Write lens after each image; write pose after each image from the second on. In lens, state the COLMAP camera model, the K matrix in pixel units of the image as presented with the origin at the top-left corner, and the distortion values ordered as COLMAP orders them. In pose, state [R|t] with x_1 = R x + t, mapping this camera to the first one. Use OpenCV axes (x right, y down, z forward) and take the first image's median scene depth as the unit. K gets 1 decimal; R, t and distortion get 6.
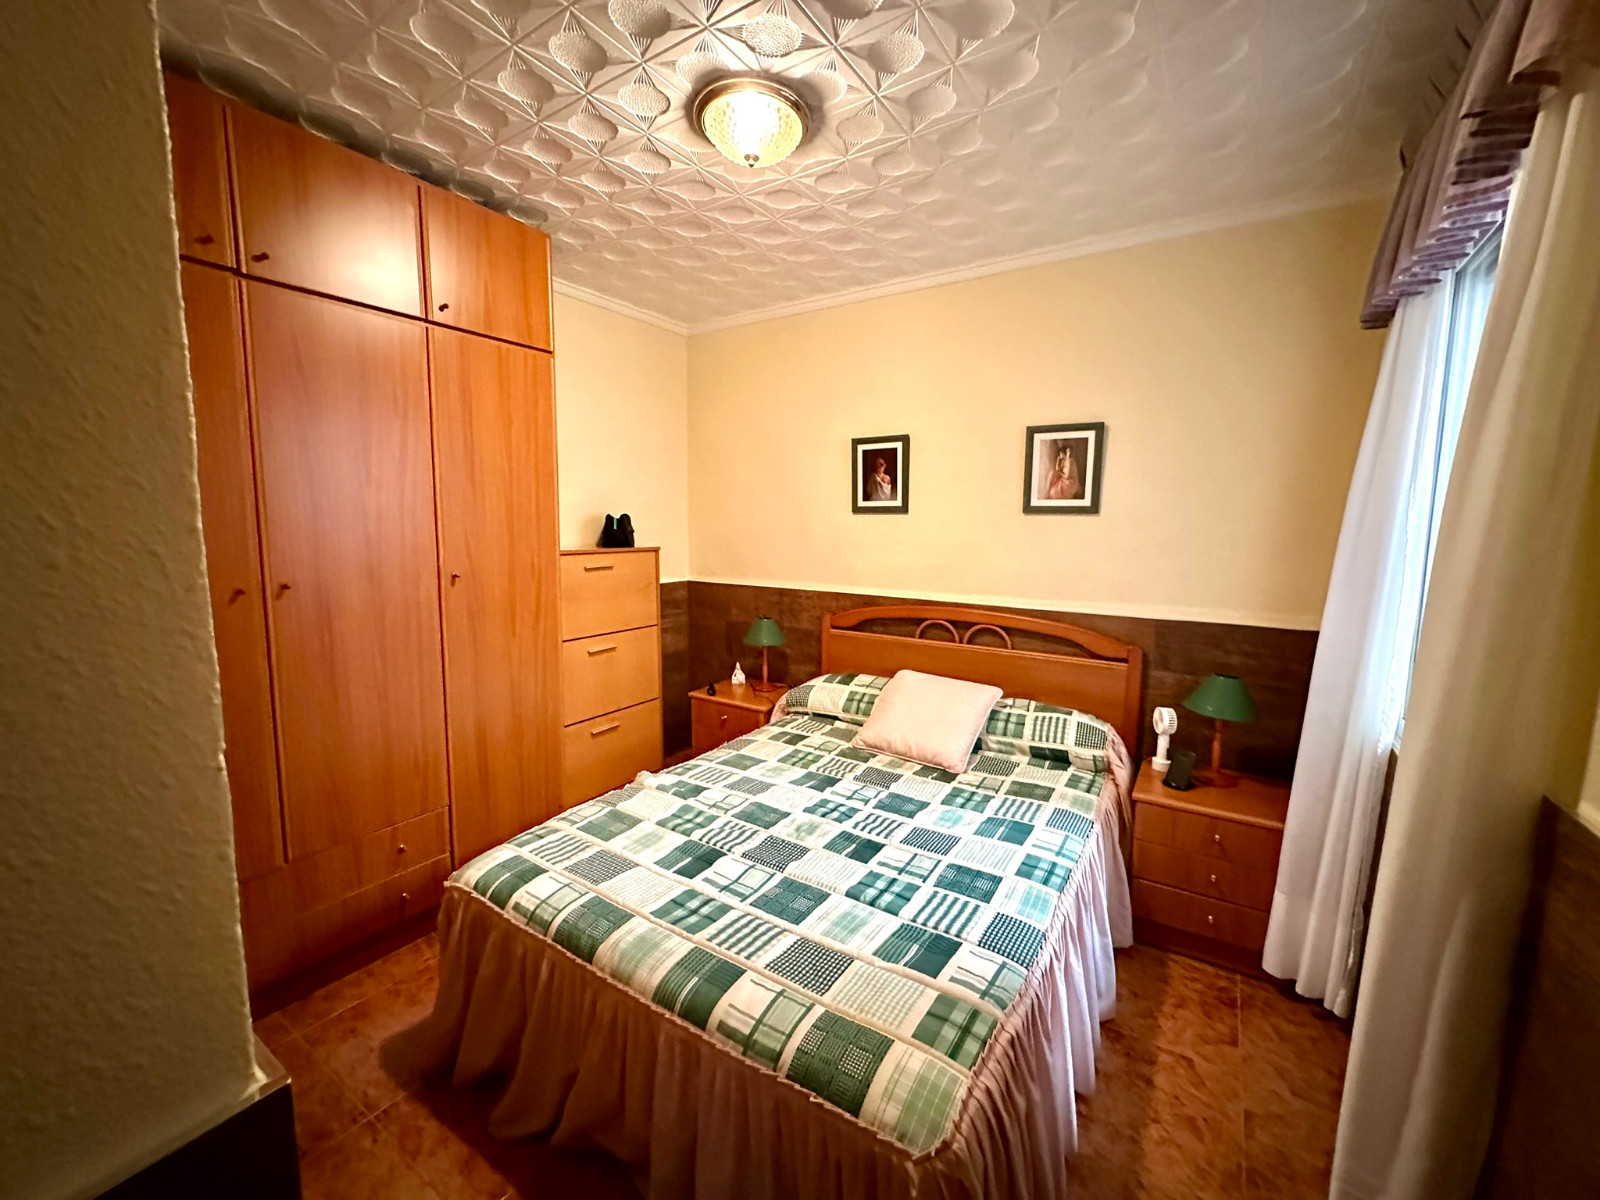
lens RADIAL K [[638.7, 0, 800.0], [0, 638.7, 600.0], [0, 0, 1]] dist [-0.002017, 0.000049]
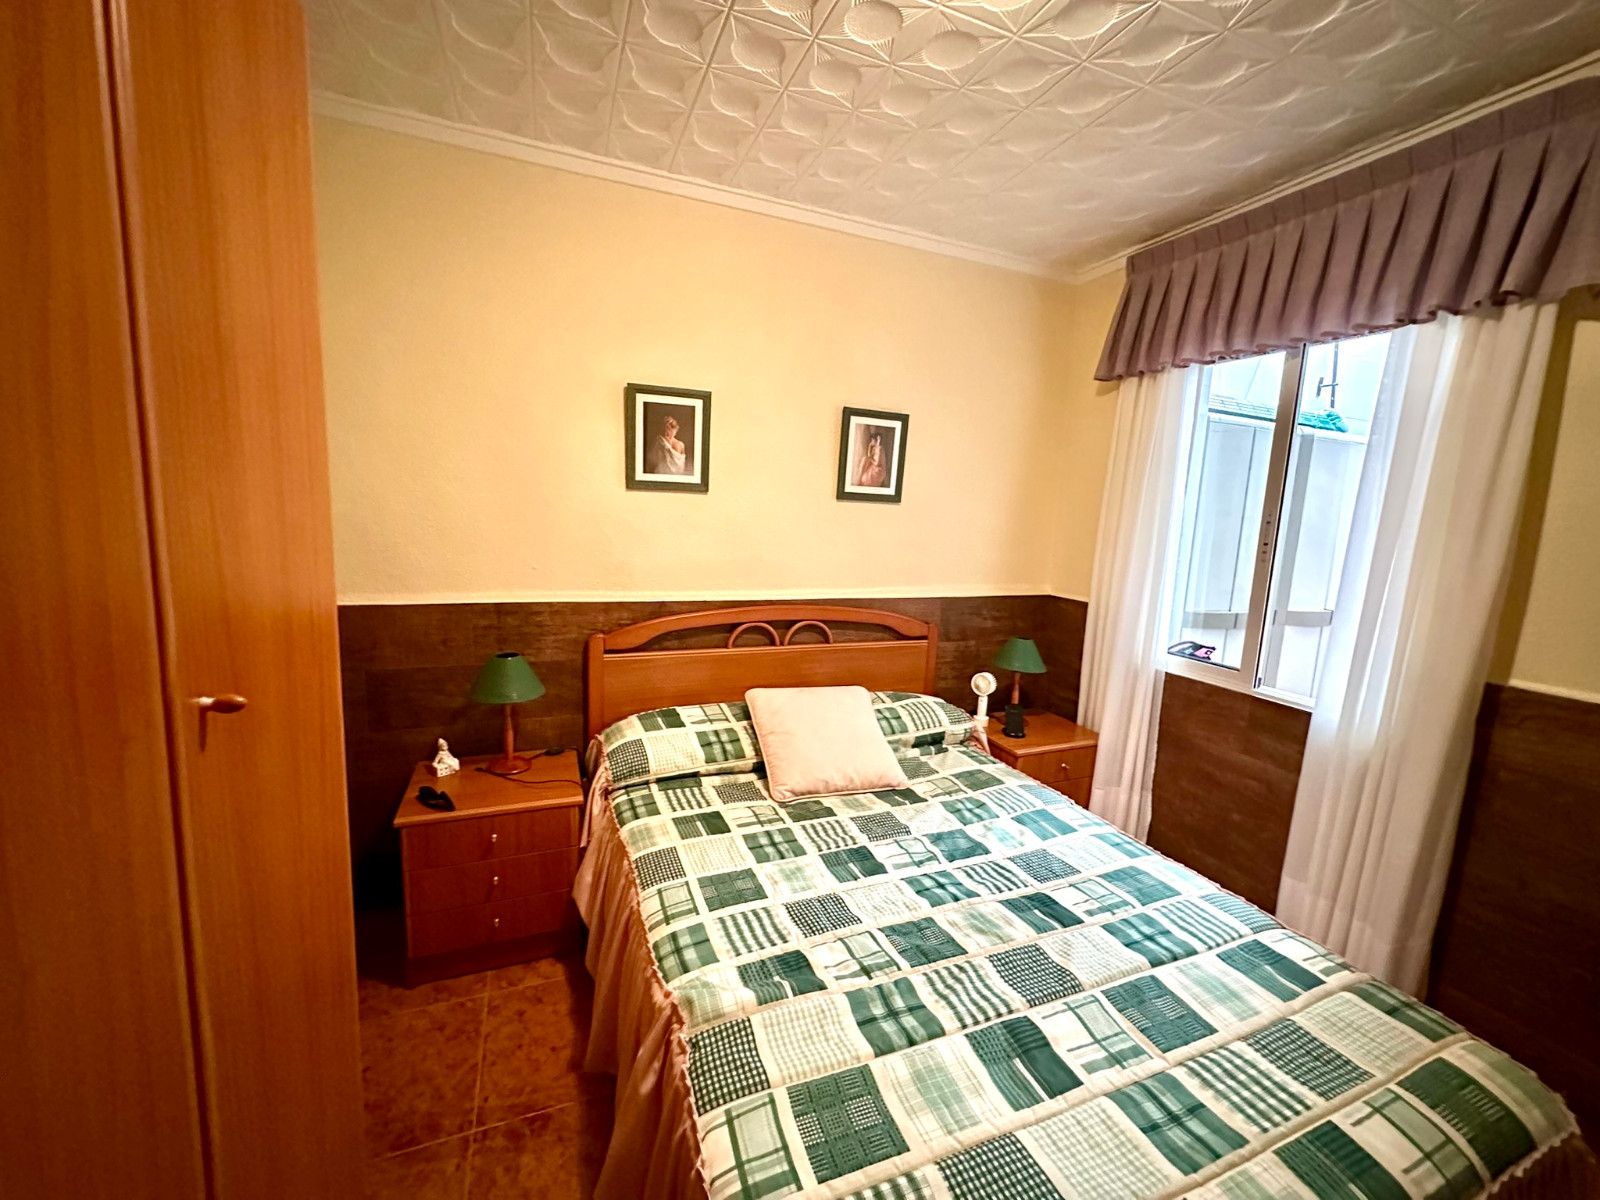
lens RADIAL K [[638.7, 0, 800.0], [0, 638.7, 600.0], [0, 0, 1]] dist [-0.002017, 0.000049]
pose [[0.567025, -0.104309, 0.817069, -0.500146], [0.064569, 0.994526, 0.082154, -0.072733], [-0.821166, 0.006174, 0.570656, 0.538681]]
